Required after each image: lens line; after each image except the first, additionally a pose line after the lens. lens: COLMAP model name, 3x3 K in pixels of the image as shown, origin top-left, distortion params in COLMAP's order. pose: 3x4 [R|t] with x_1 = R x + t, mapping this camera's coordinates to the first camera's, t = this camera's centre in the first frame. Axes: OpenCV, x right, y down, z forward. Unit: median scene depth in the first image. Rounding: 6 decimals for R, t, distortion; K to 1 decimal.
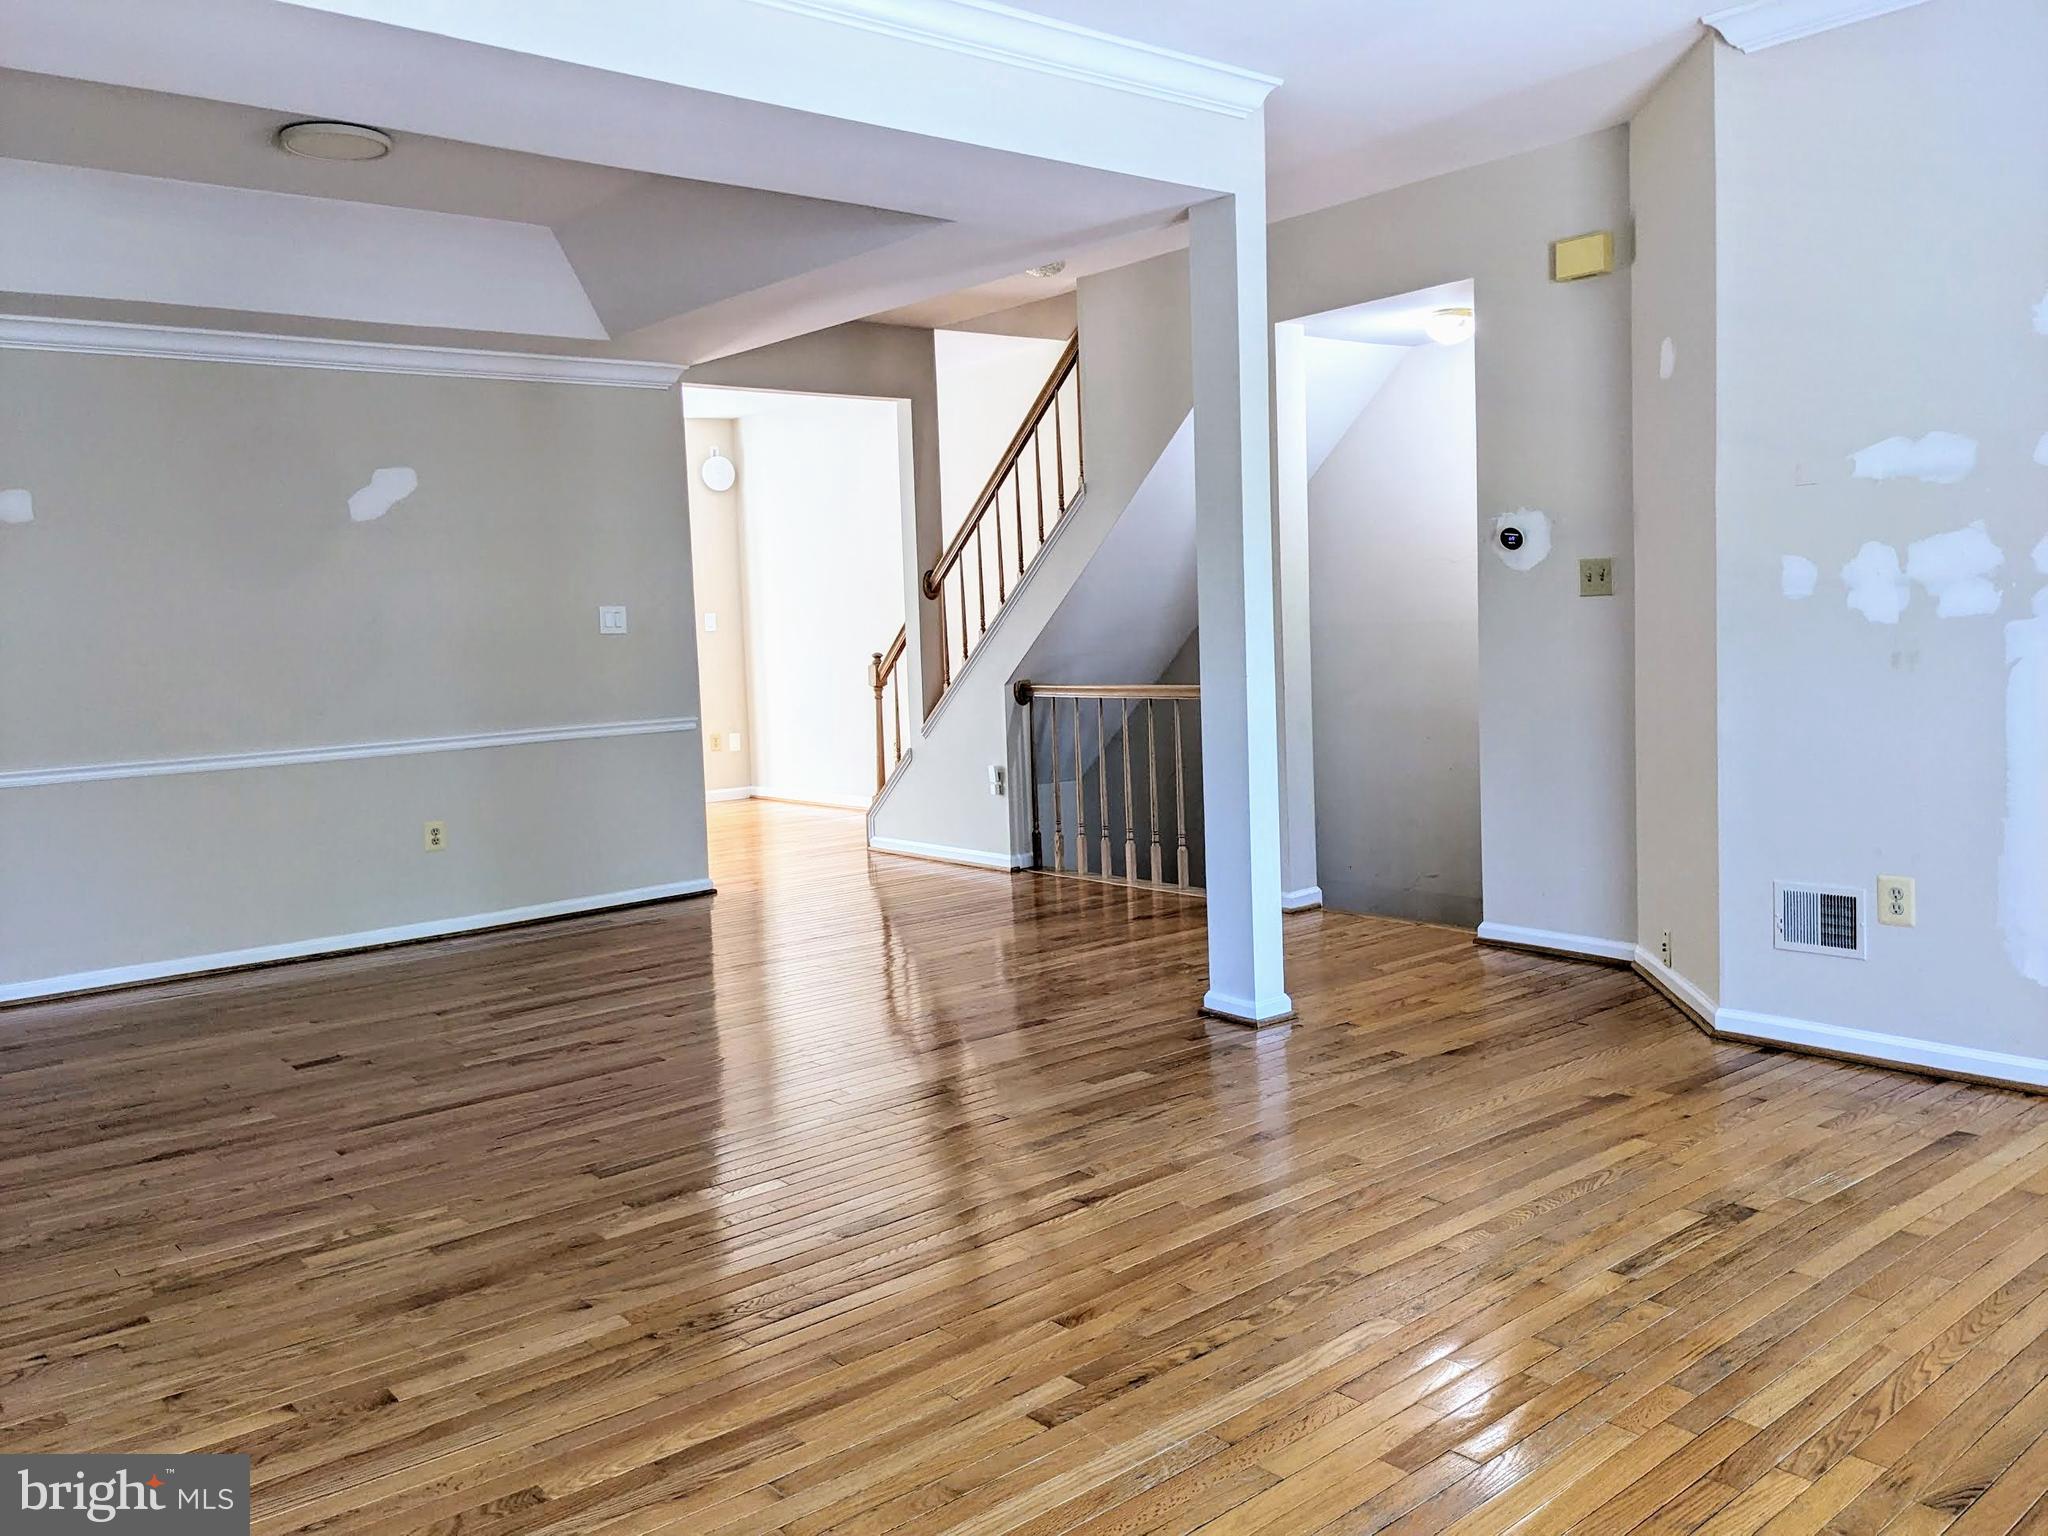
lens RADIAL K [[1618.0, 0, 1022.1], [0, 1618.0, 735.5], [0, 0, 1]] dist [0.014300, -0.002078]
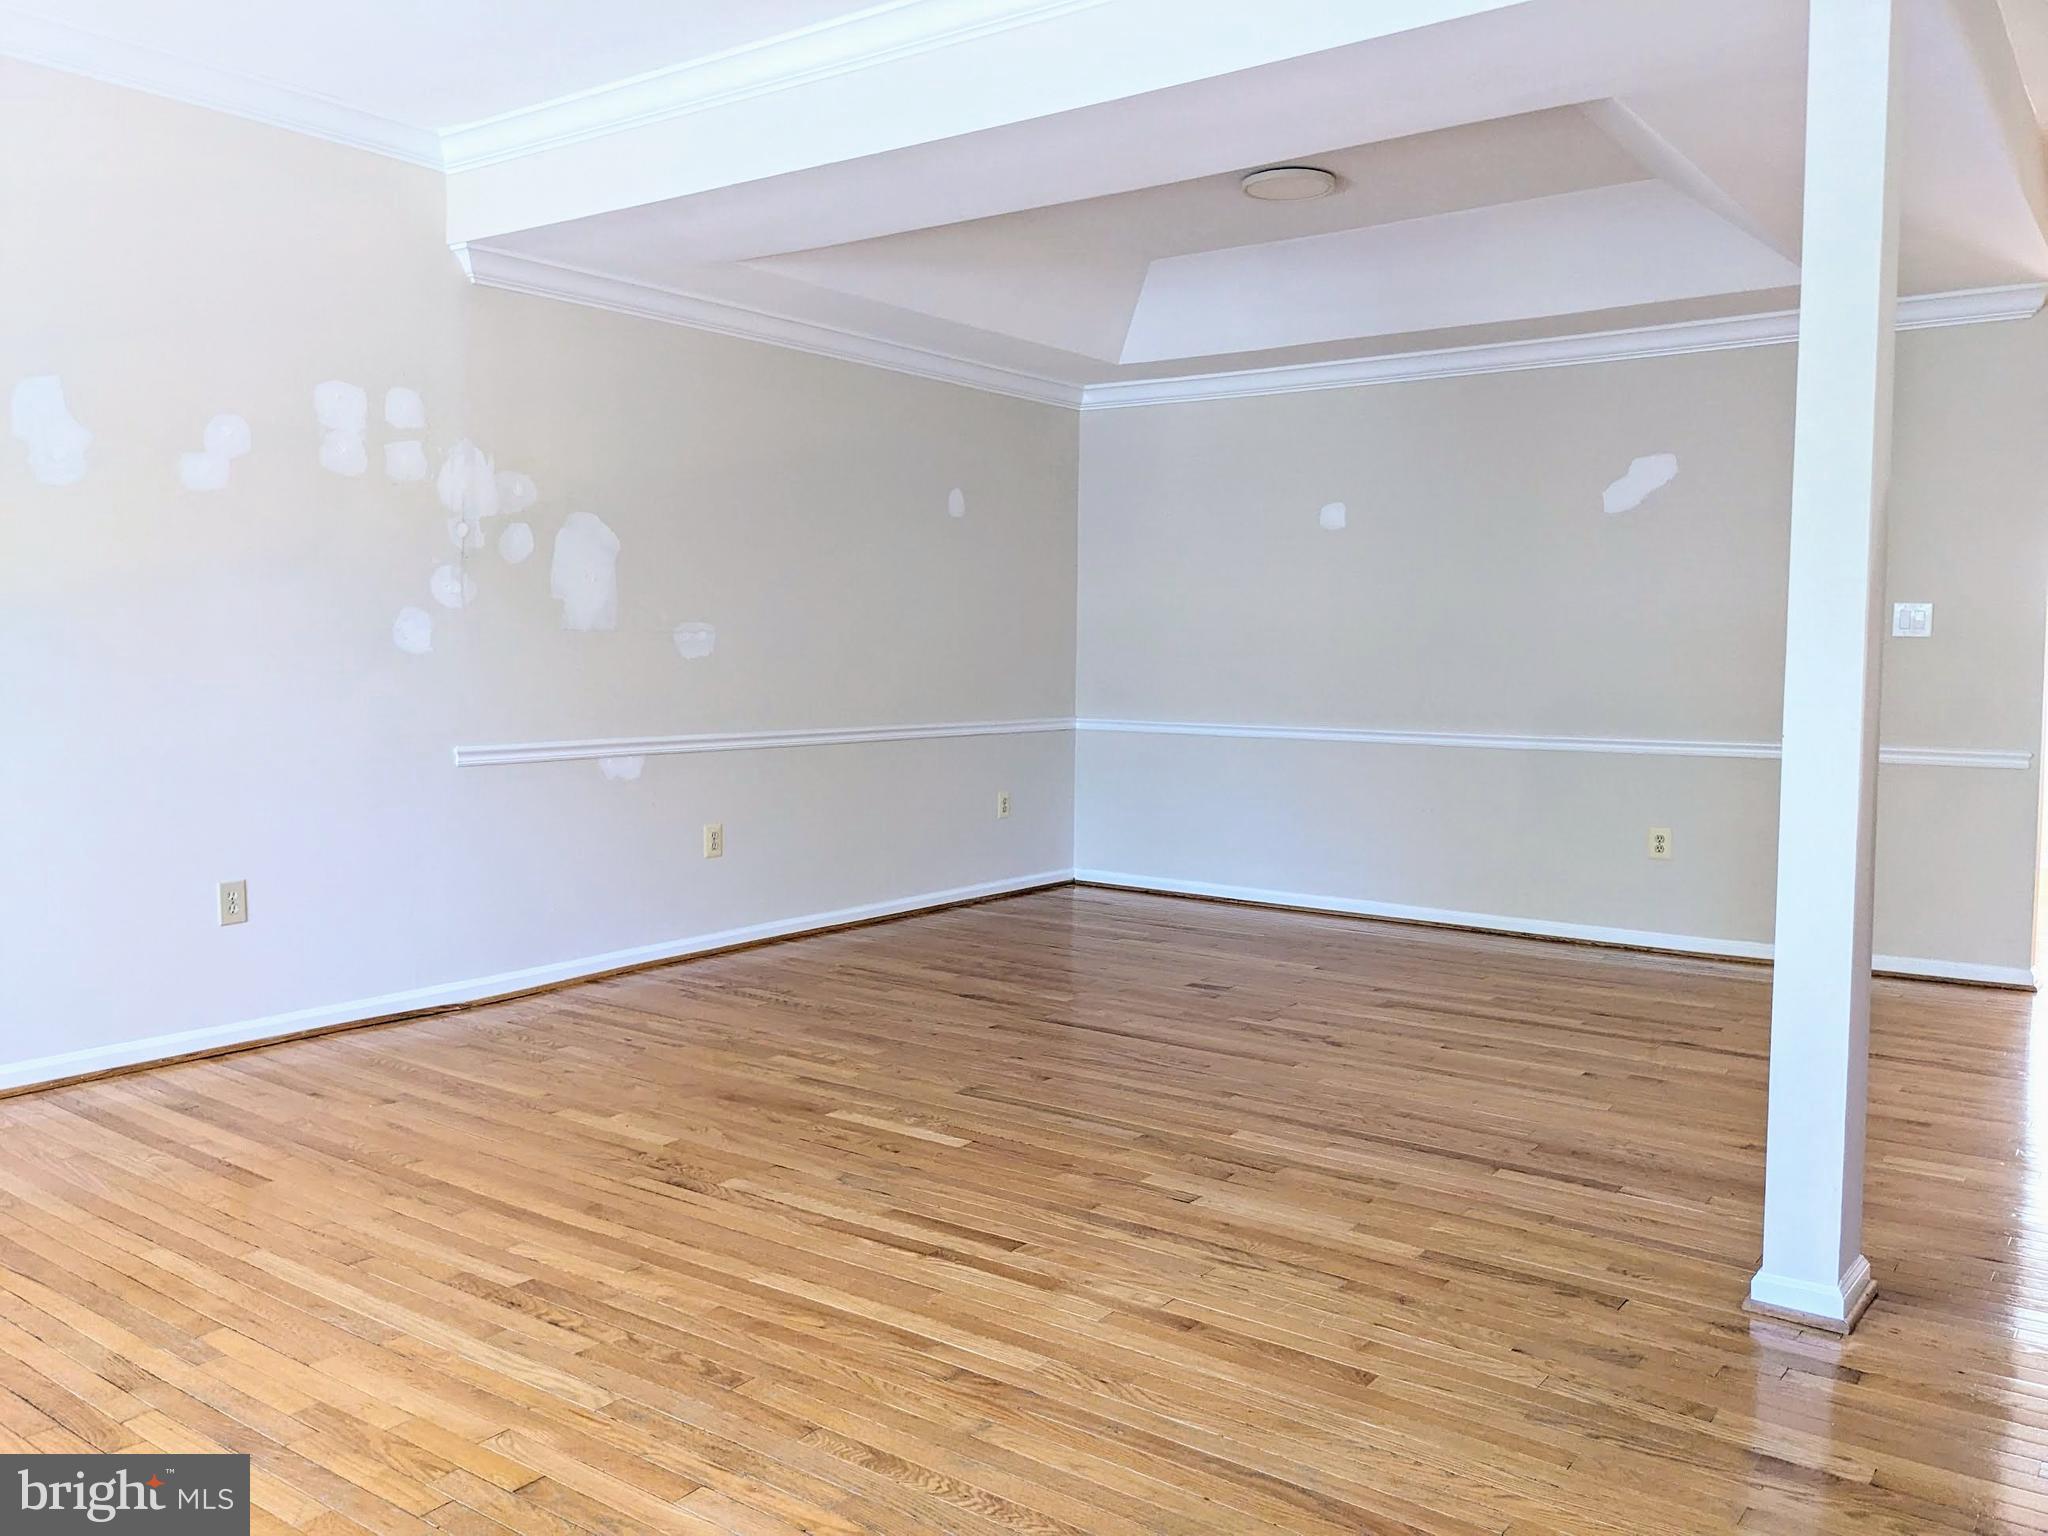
lens RADIAL K [[1632.9, 0, 1024.0], [0, 1632.9, 768.0], [0, 0, 1]] dist [0.010647, 0.001003]
pose [[0.231135, 0.114257, -0.966189, 0.762289], [-0.083466, 0.991748, 0.097312, -0.070795], [0.969335, 0.058151, 0.238764, 0.662360]]
